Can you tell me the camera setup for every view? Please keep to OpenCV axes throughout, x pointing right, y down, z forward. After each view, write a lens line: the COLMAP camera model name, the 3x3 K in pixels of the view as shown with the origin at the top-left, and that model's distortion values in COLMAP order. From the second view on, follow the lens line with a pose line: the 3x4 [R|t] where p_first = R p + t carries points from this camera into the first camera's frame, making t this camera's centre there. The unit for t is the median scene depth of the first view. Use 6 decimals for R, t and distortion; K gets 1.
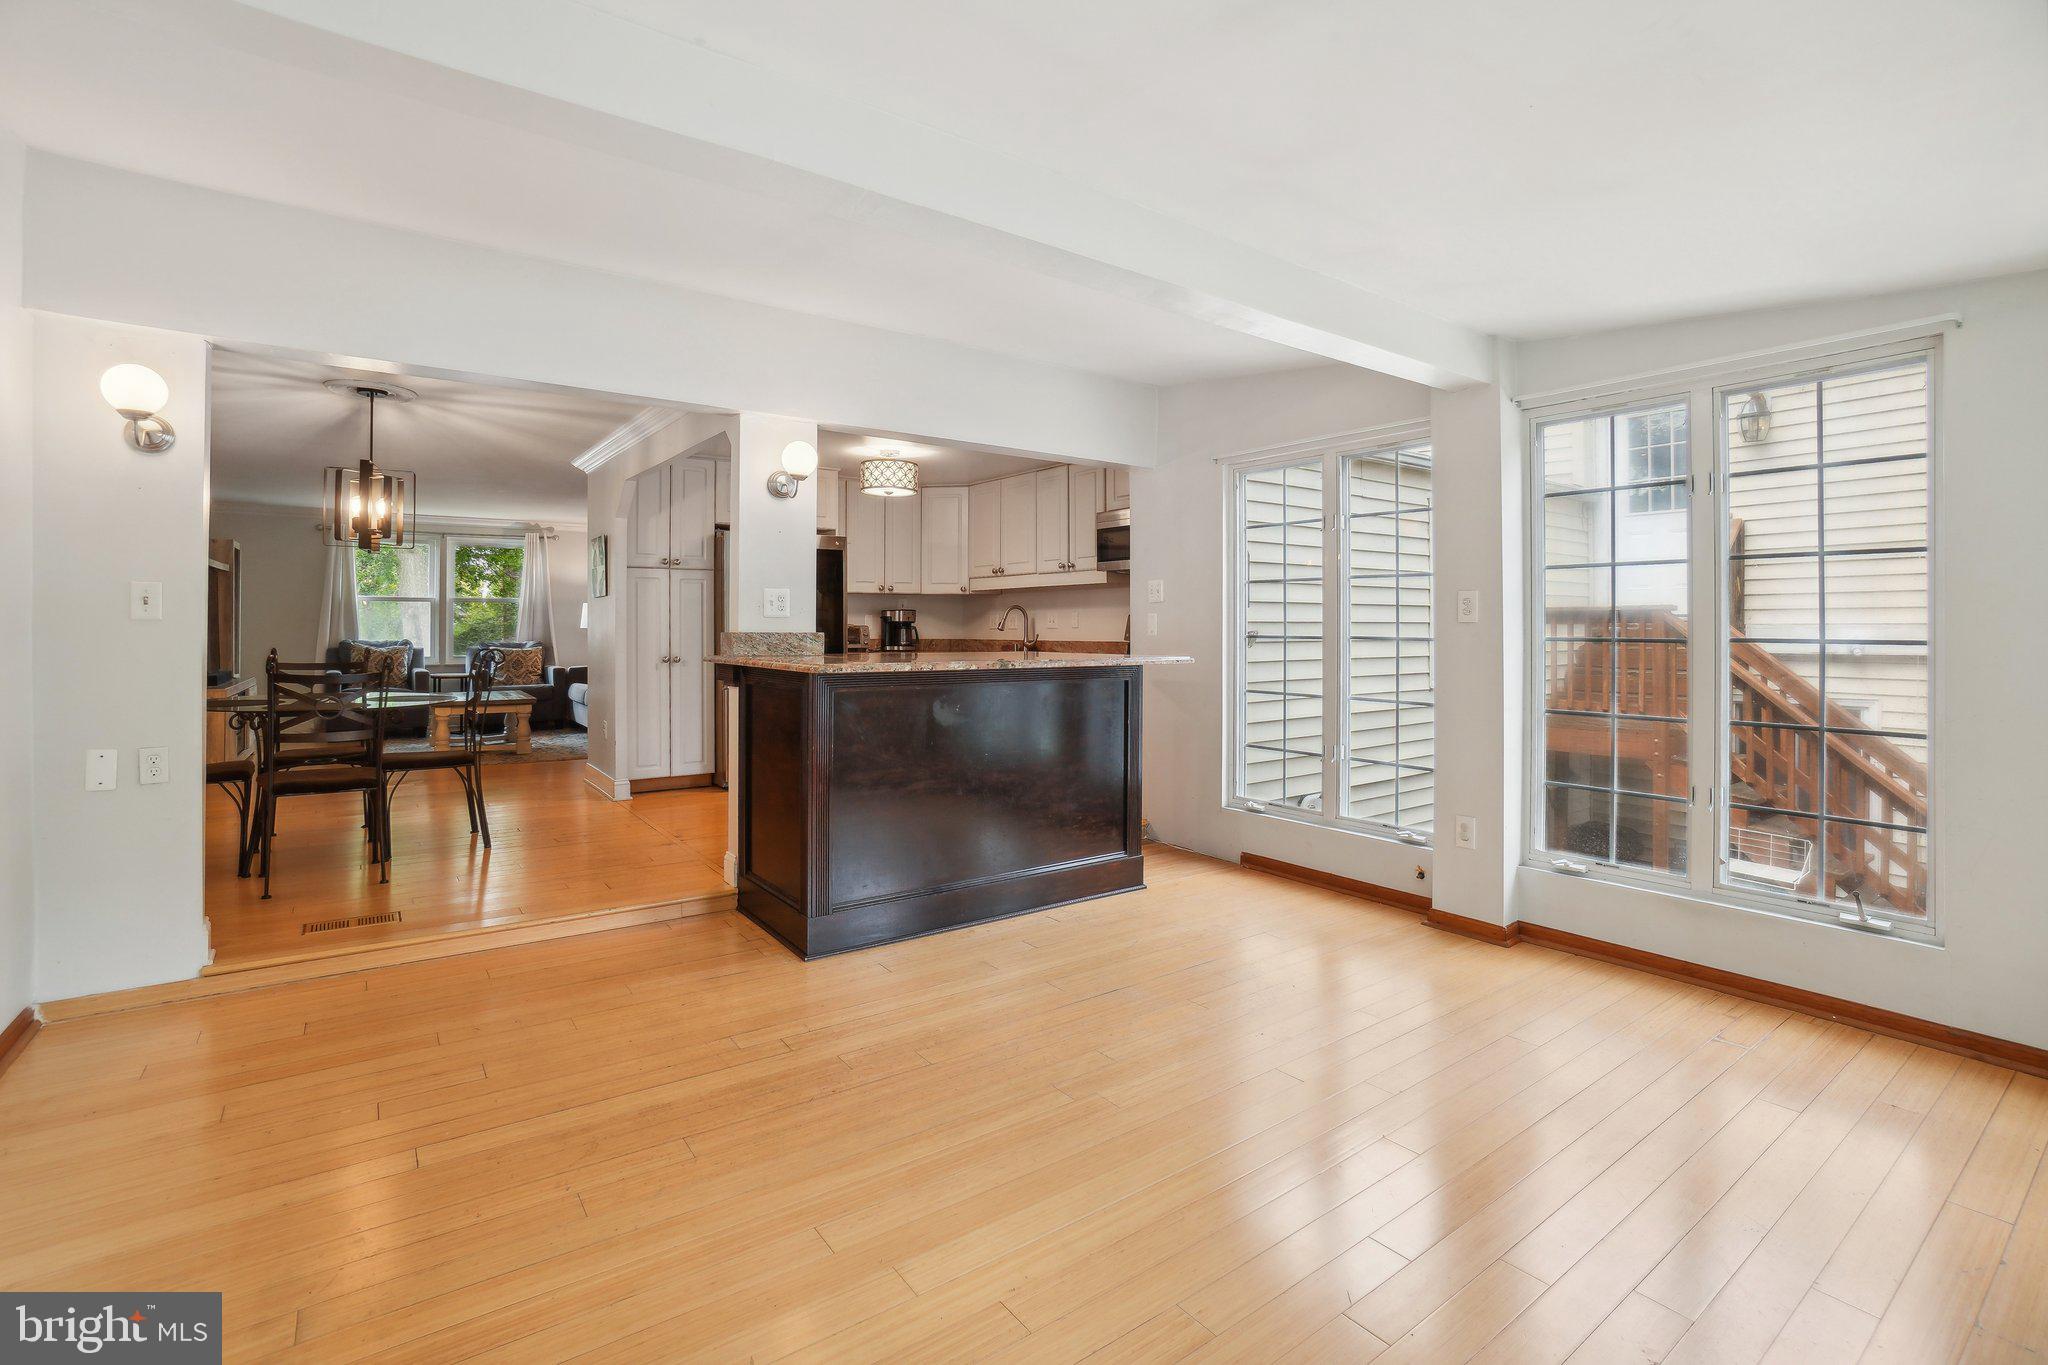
lens RADIAL K [[917.4, 0, 993.3], [0, 917.4, 635.6], [0, 0, 1]] dist [-0.043368, 0.006097]
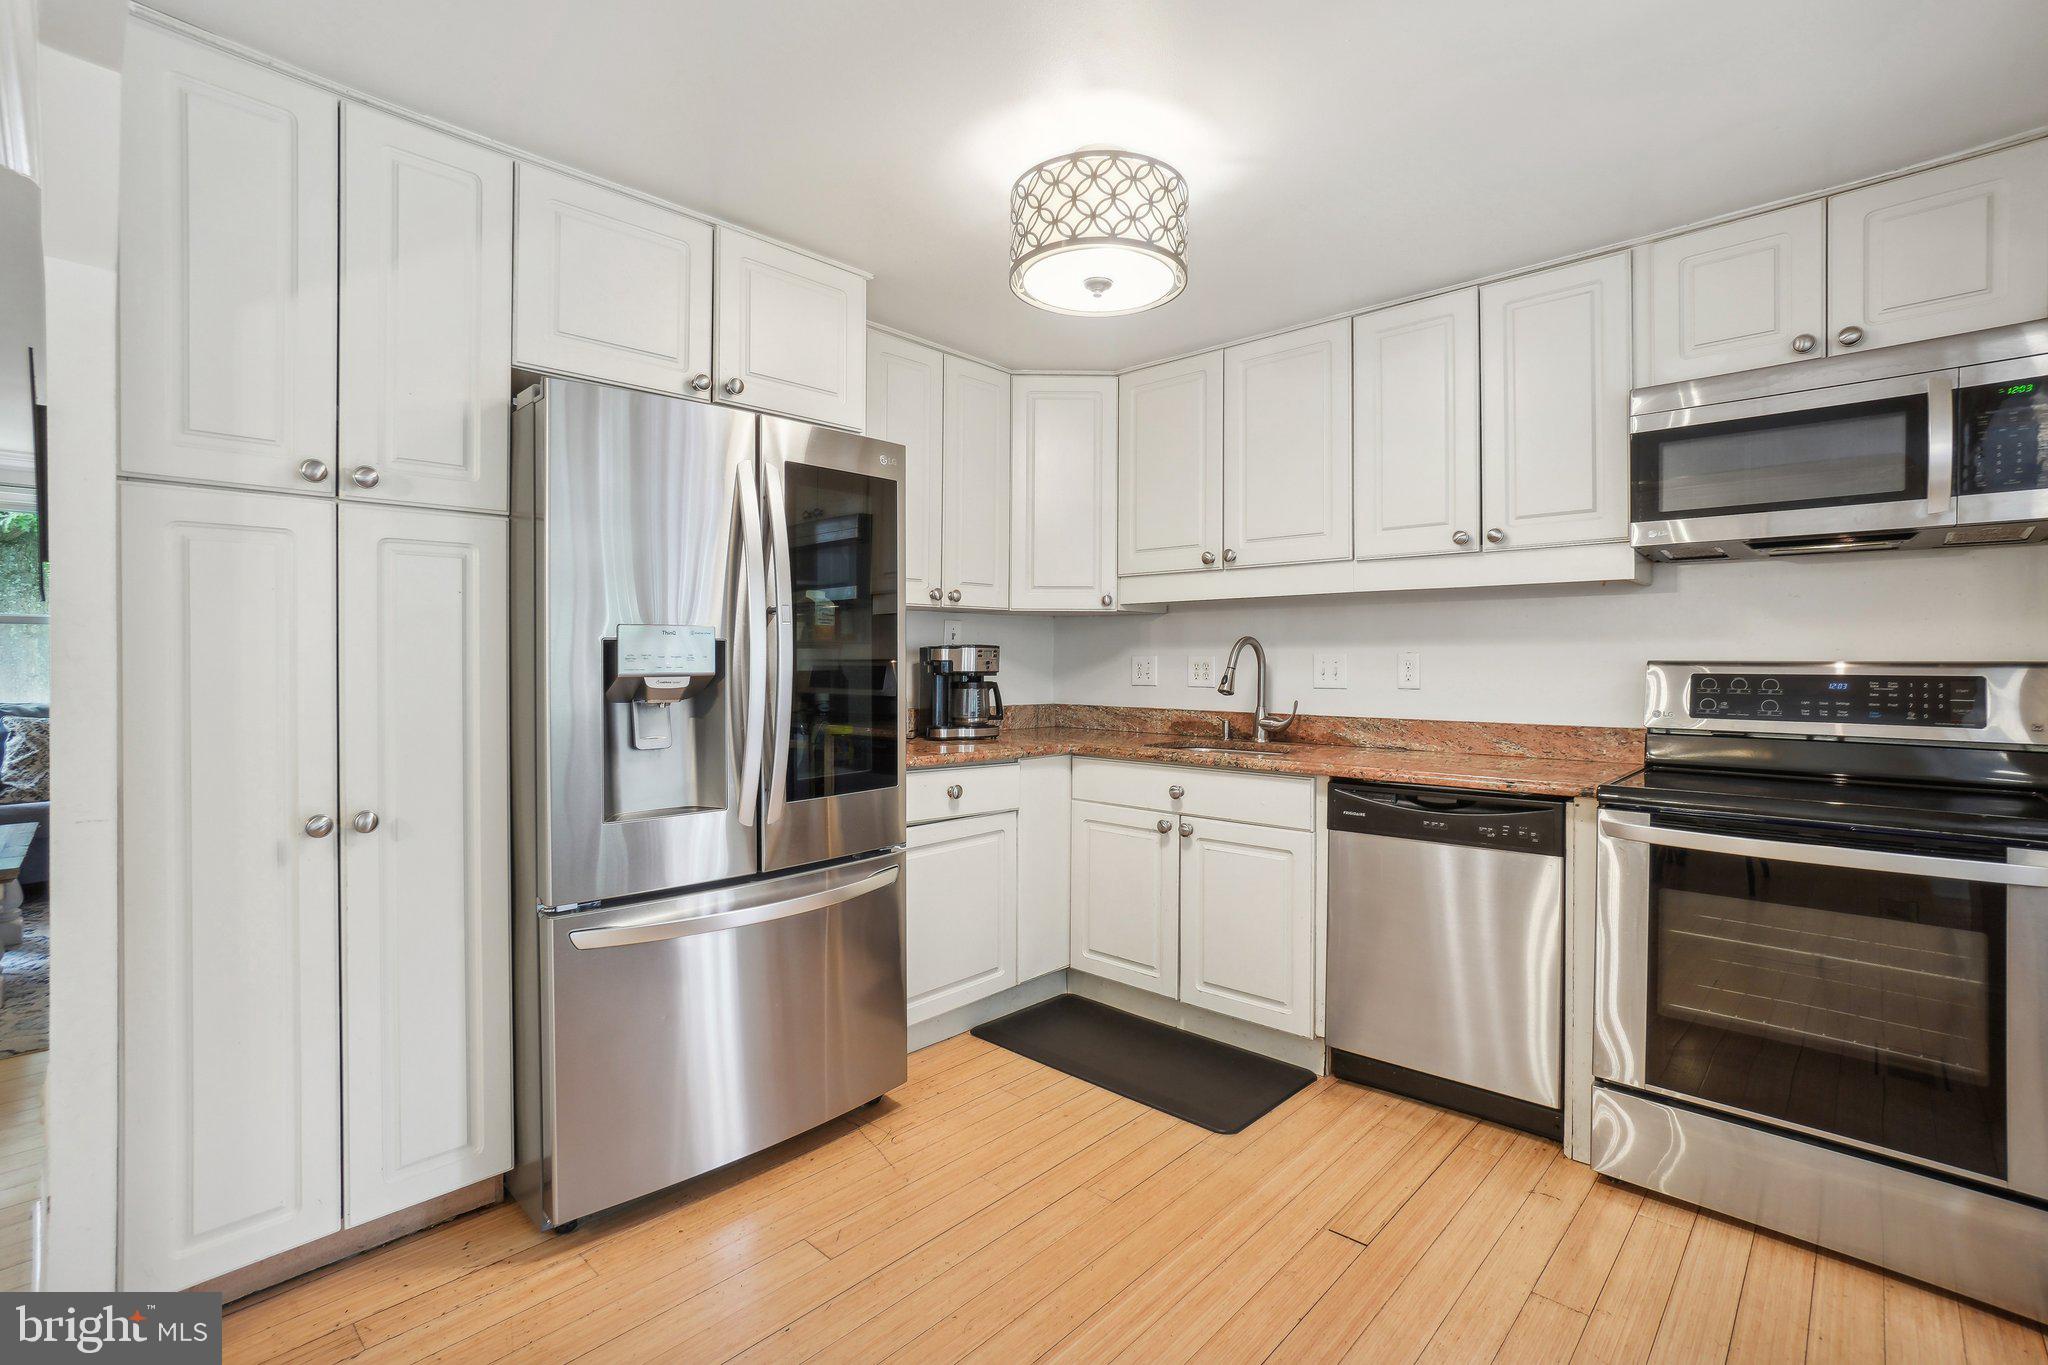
lens RADIAL K [[917.4, 0, 1015.6], [0, 917.4, 665.1], [0, 0, 1]] dist [-0.043368, 0.006097]
pose [[0.982628, -0.000847, 0.185583, -0.169097], [0.001372, 0.999995, -0.002697, -0.018014], [-0.185580, 0.002904, 0.982625, 0.582489]]
